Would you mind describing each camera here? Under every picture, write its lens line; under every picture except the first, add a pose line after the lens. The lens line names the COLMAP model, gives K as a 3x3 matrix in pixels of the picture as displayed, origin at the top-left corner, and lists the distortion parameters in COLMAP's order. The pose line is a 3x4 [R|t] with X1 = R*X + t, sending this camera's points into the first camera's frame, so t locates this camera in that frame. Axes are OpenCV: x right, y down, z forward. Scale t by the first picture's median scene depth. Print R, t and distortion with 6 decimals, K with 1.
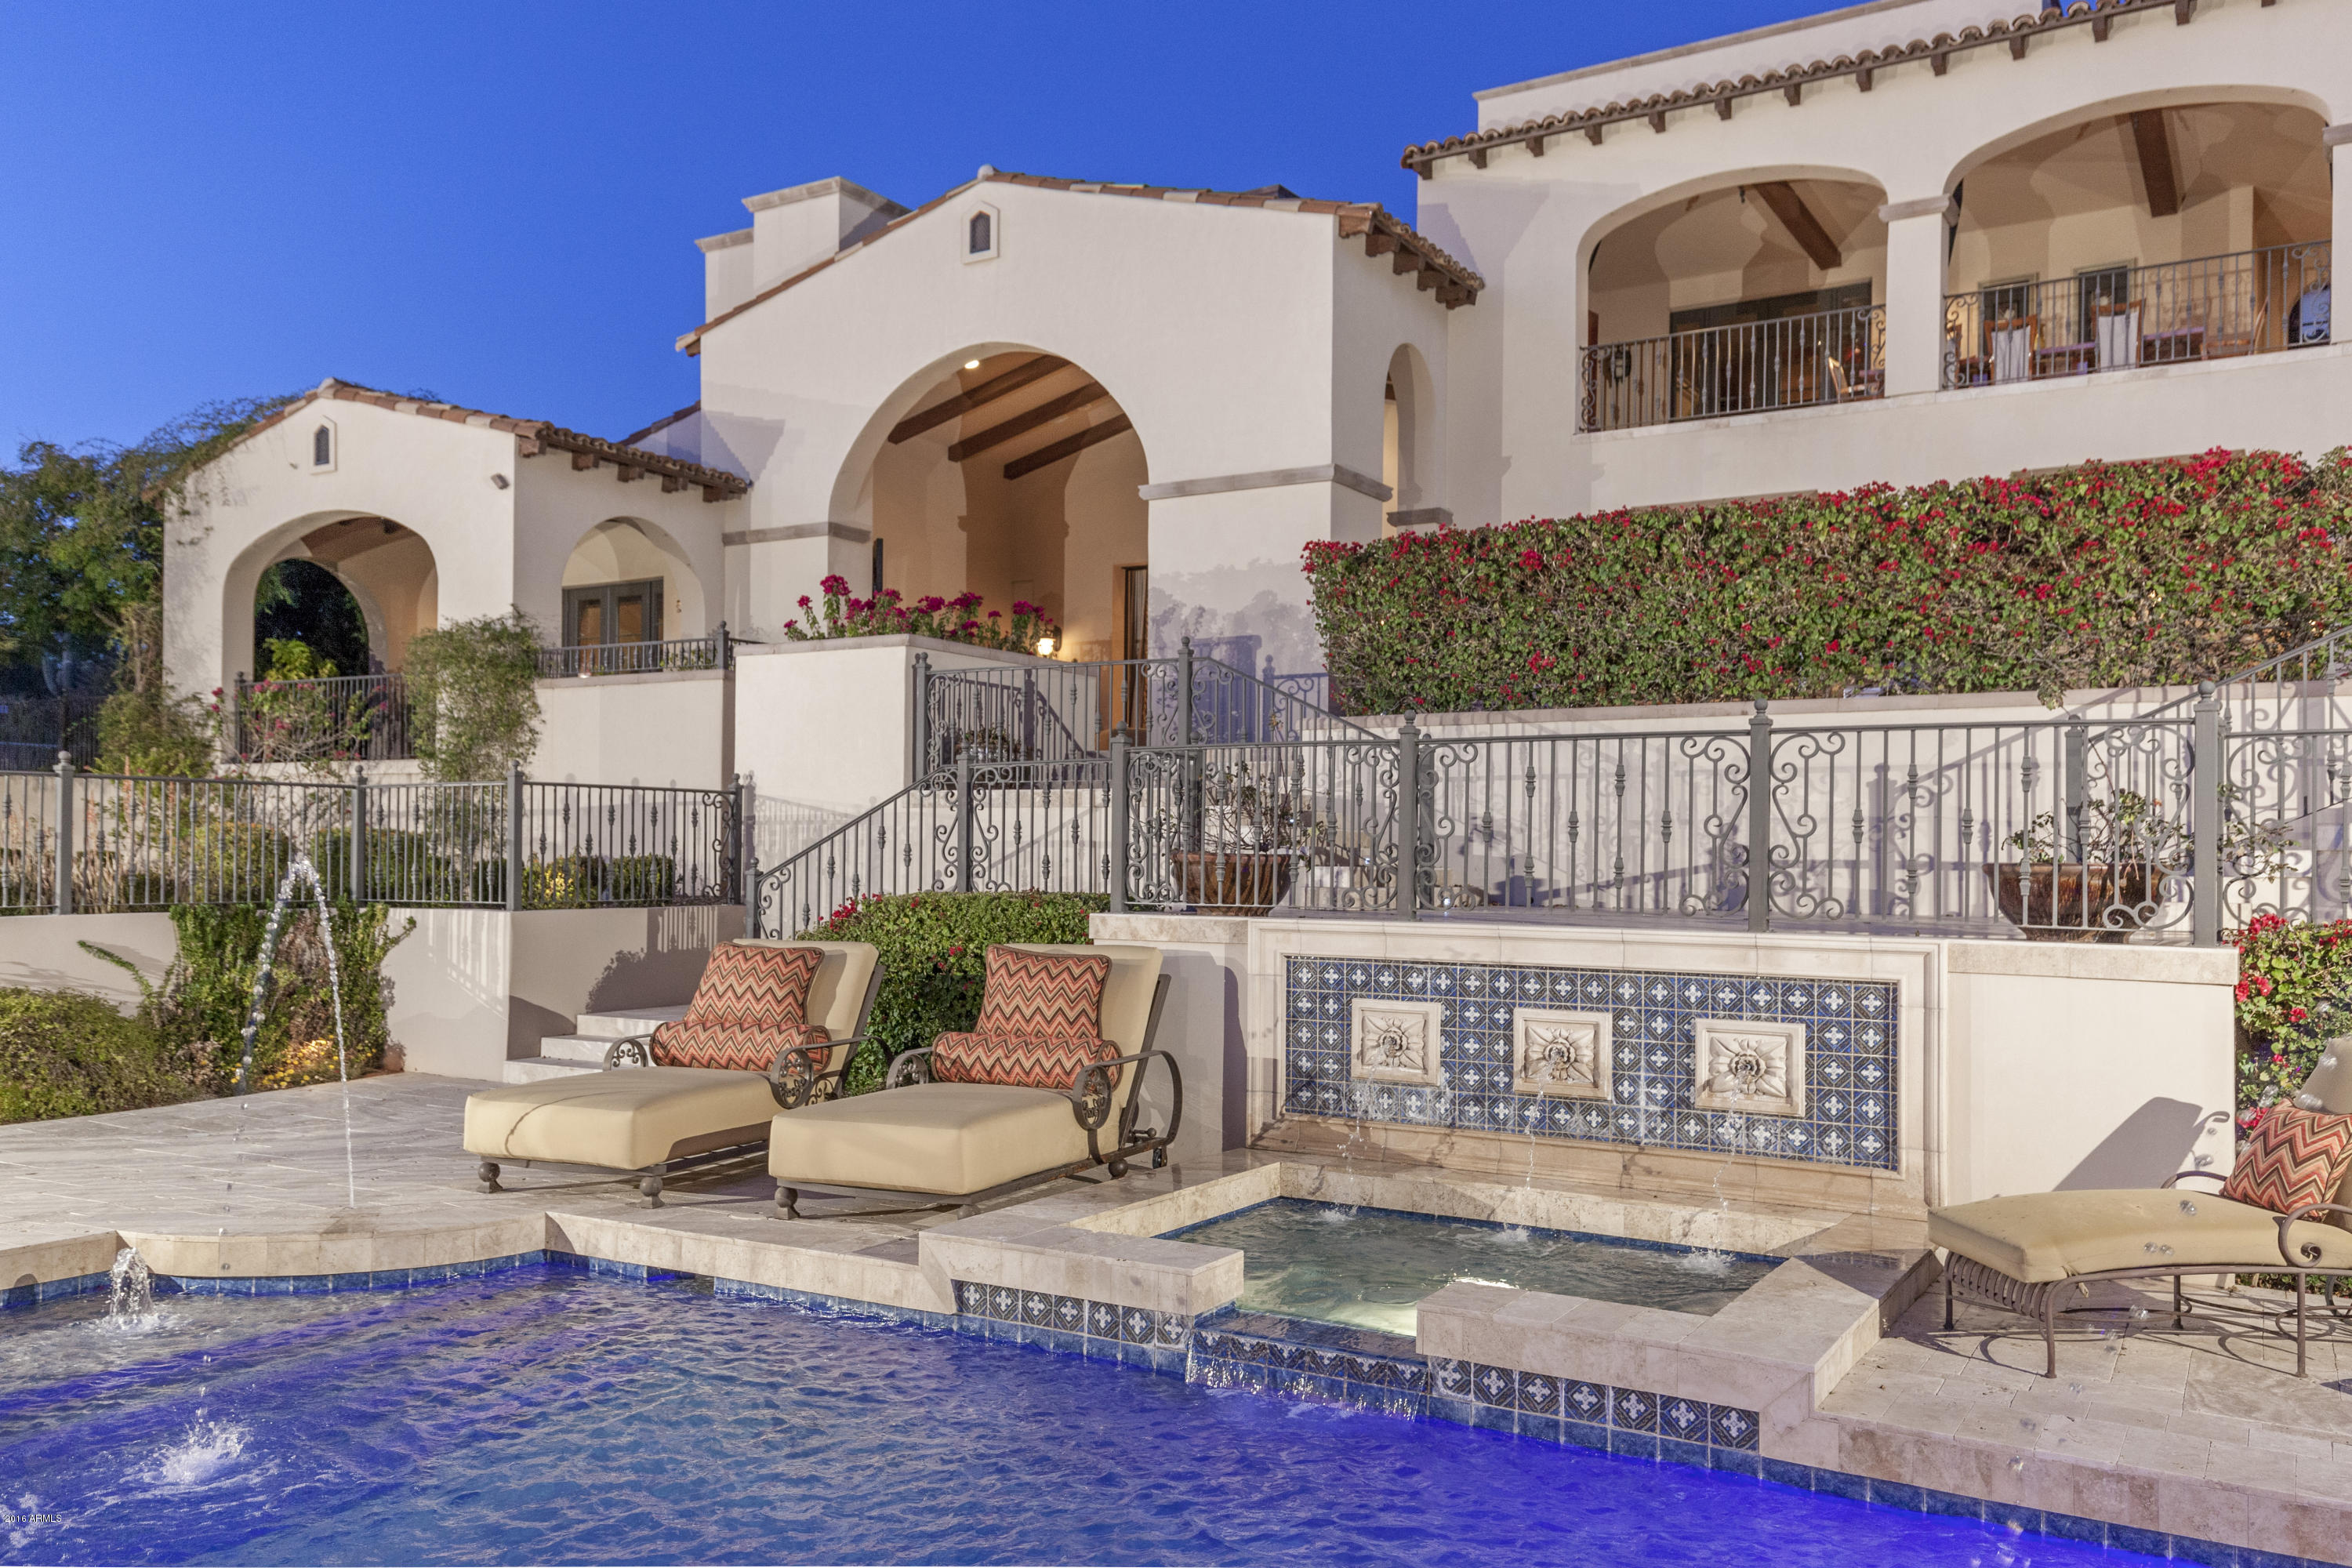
lens RADIAL K [[1819.2, 0, 1265.0], [0, 1819.2, 814.3], [0, 0, 1]] dist [0.055844, -0.010813]
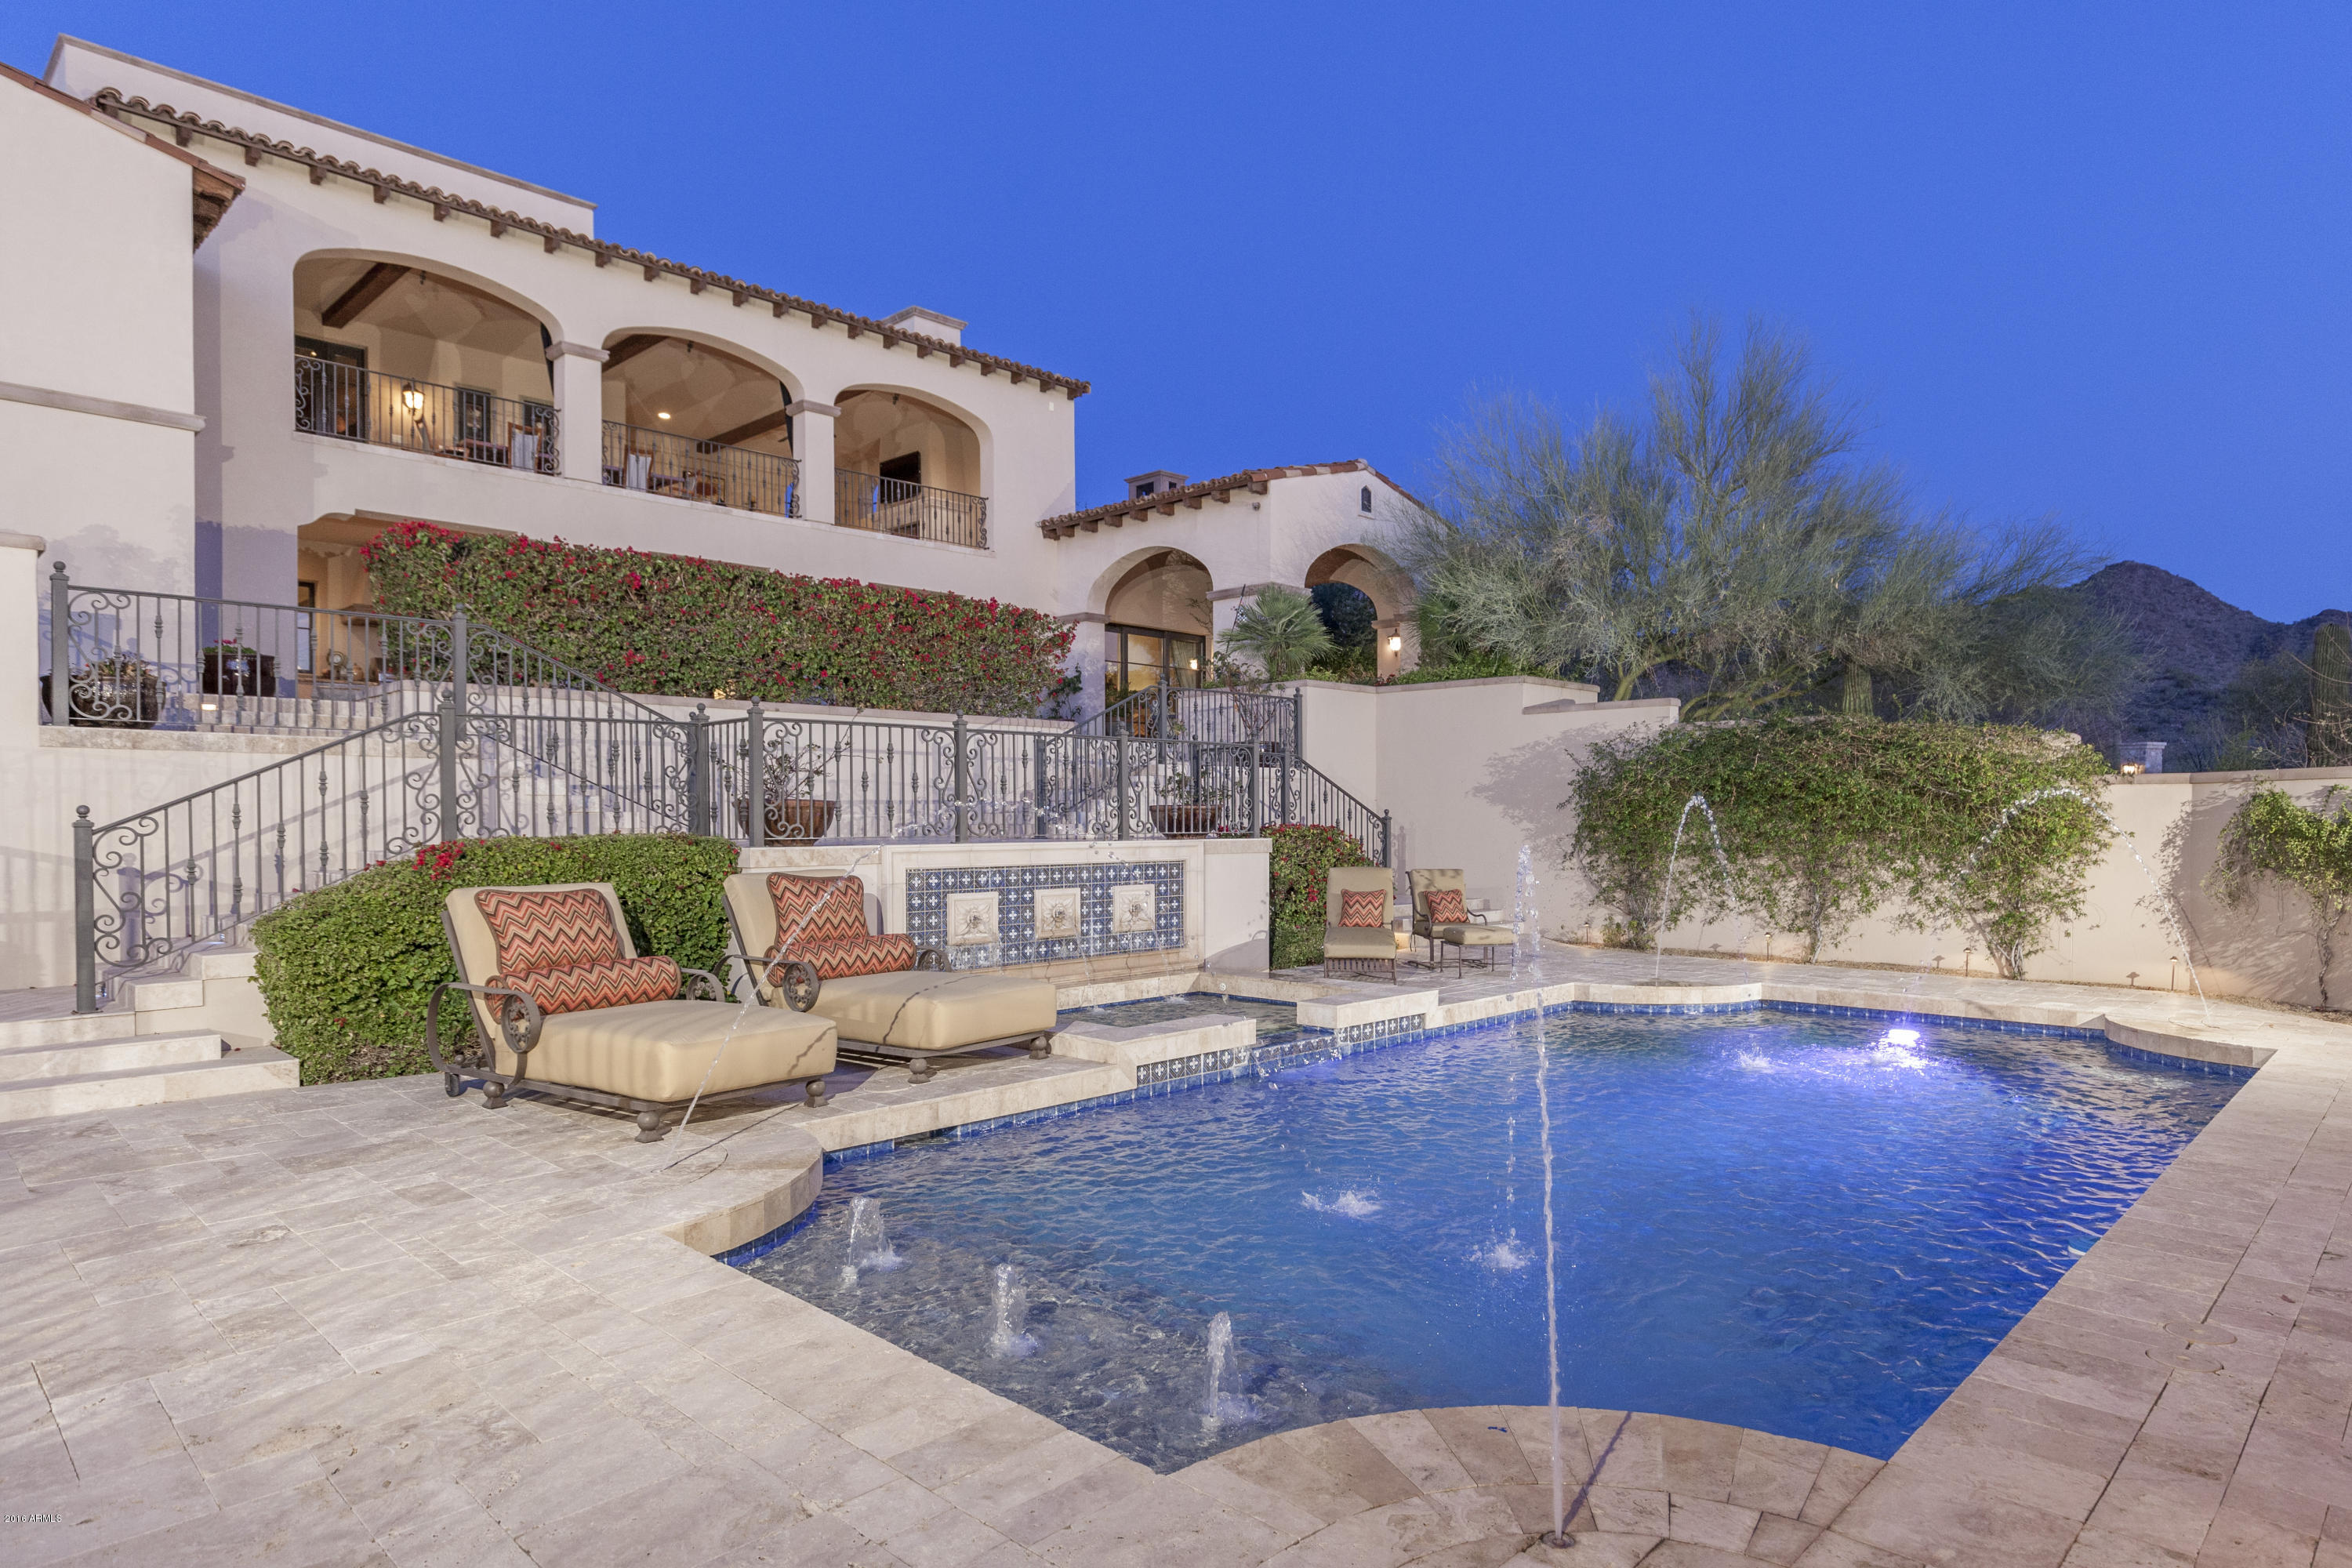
lens RADIAL K [[1331.7, 0, 1211.8], [0, 1331.7, 799.0], [0, 0, 1]] dist [0.000681, -0.003295]
pose [[0.239402, 0.004044, 0.970912, -0.705819], [-0.016637, 0.999862, -0.000062, 0.012049], [-0.970778, -0.016138, 0.239436, 0.366773]]
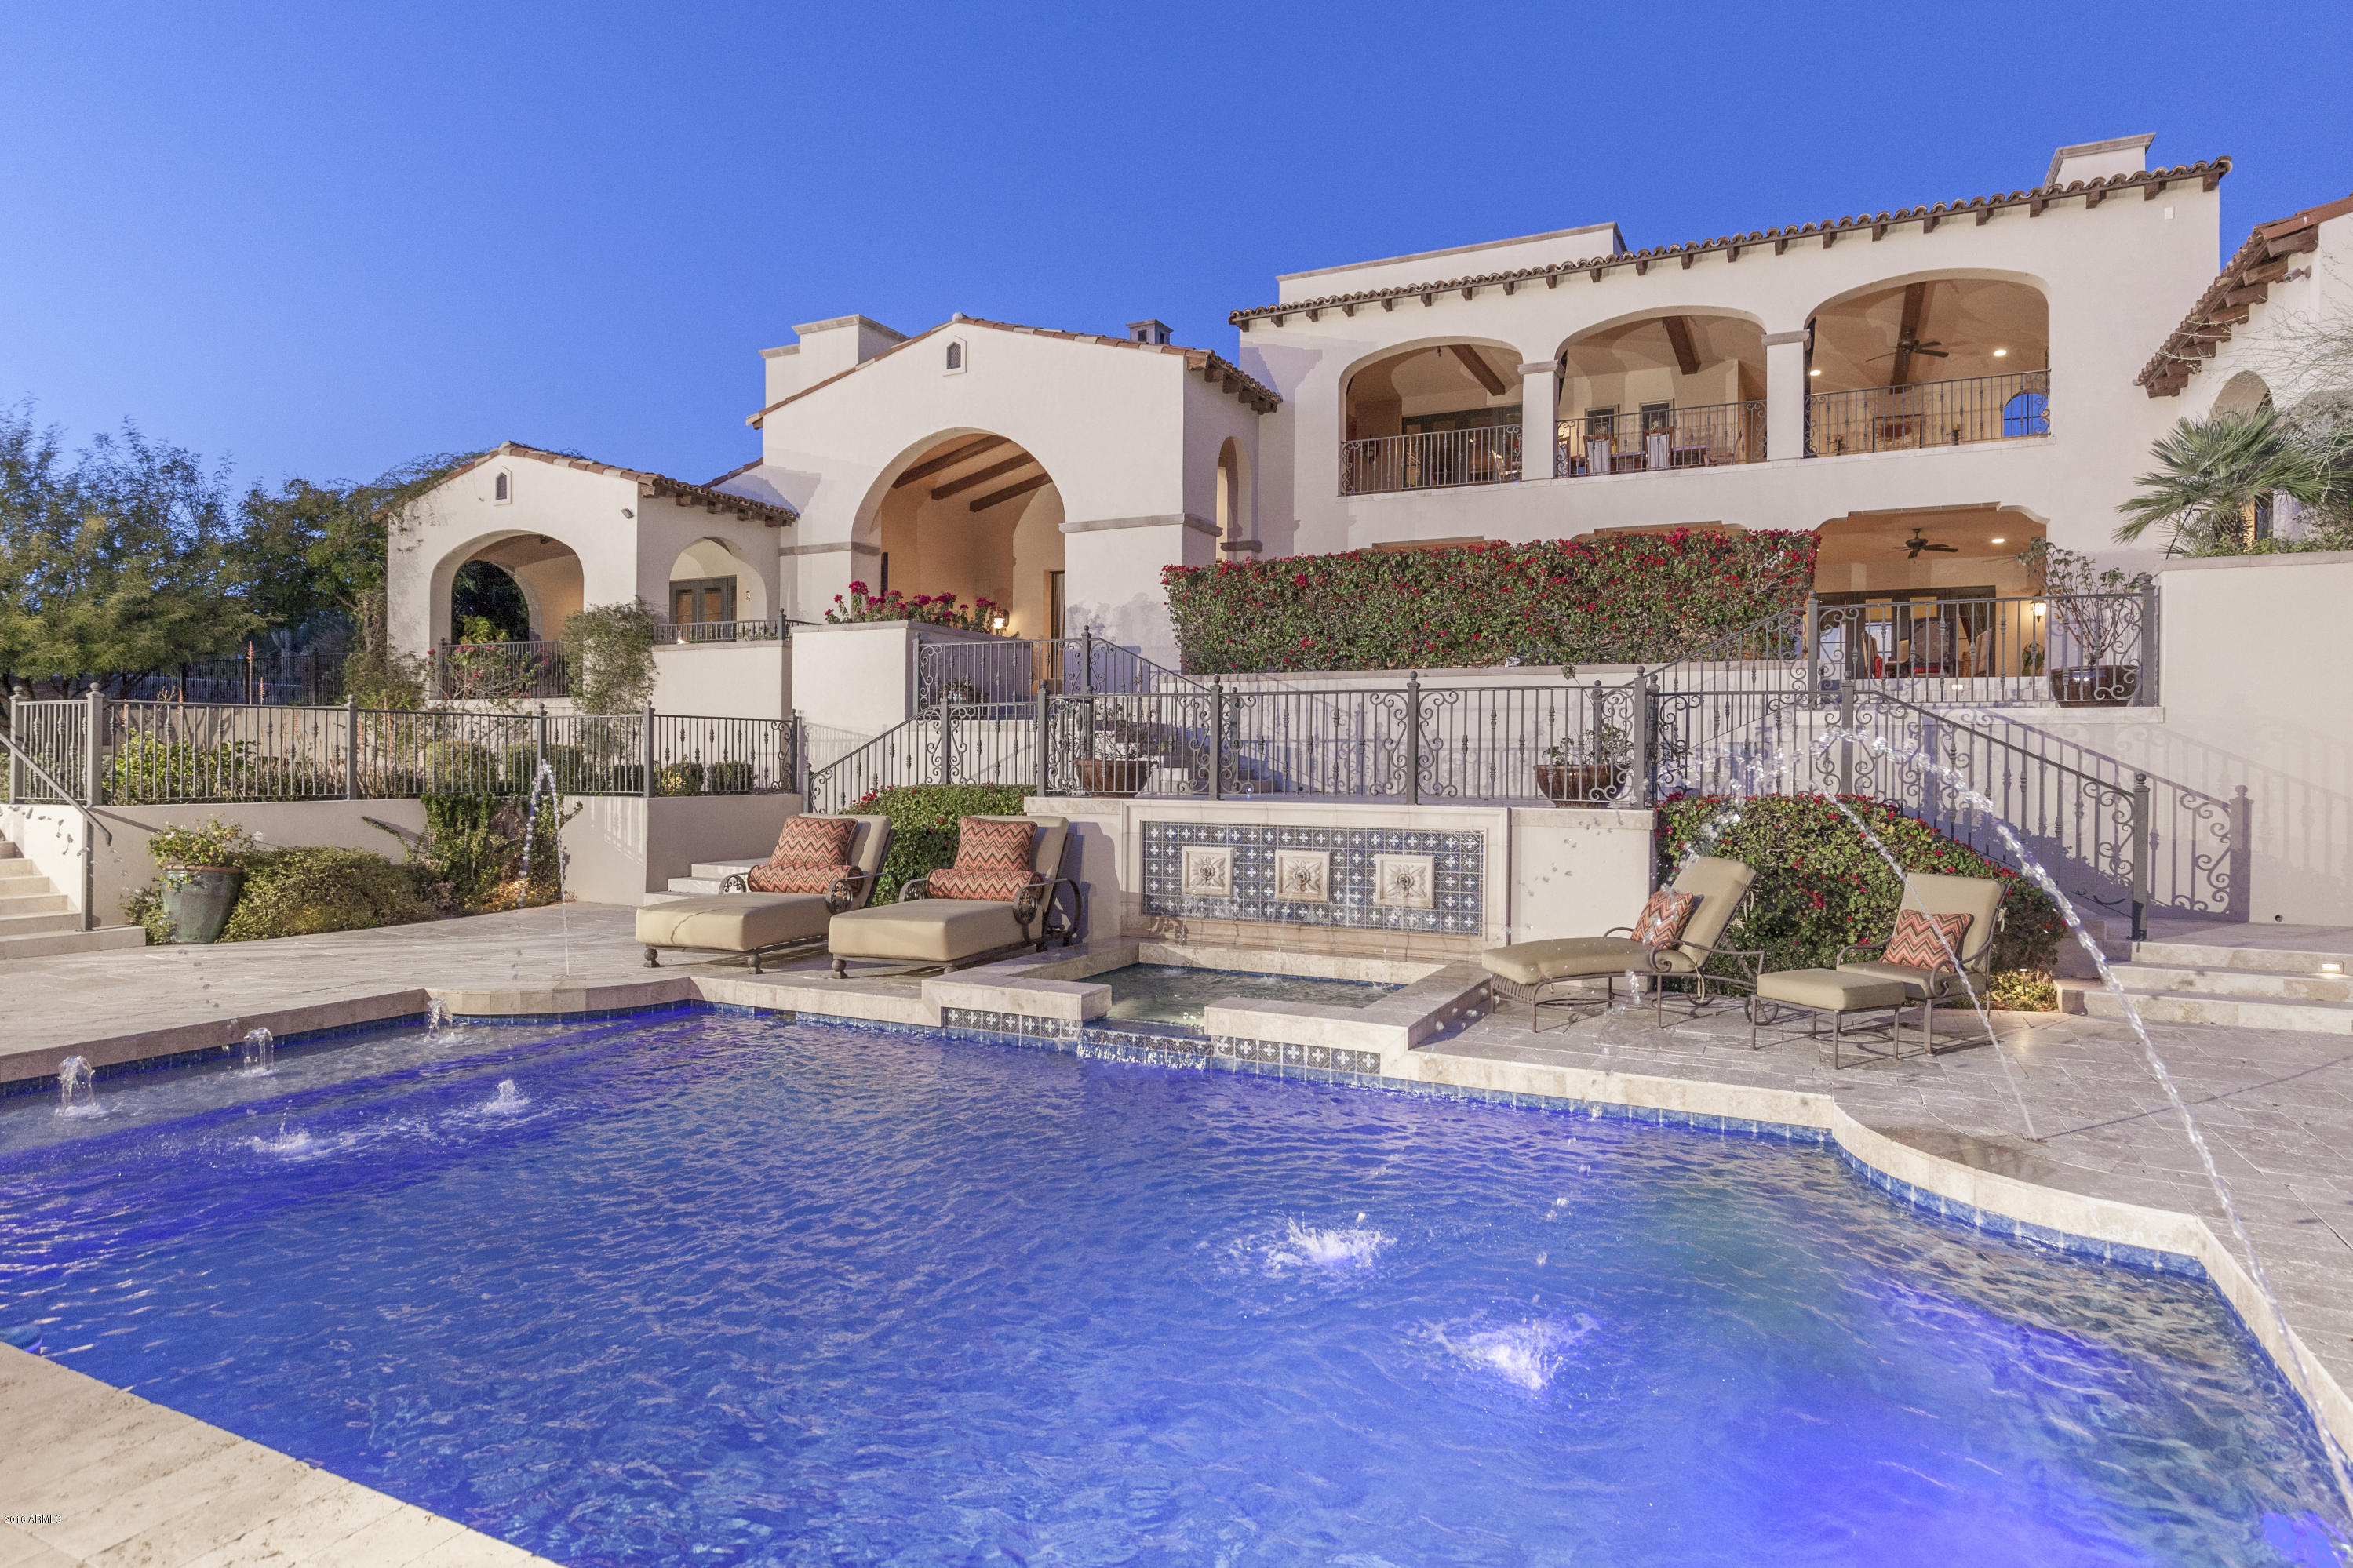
lens RADIAL K [[1248.9, 0, 1306.7], [0, 1248.9, 754.4], [0, 0, 1]] dist [-0.002524, -0.000764]
pose [[0.992617, -0.000204, 0.121293, 0.015718], [-0.001762, 0.999869, 0.016098, -0.002003], [-0.121281, -0.016193, 0.992486, -0.115607]]
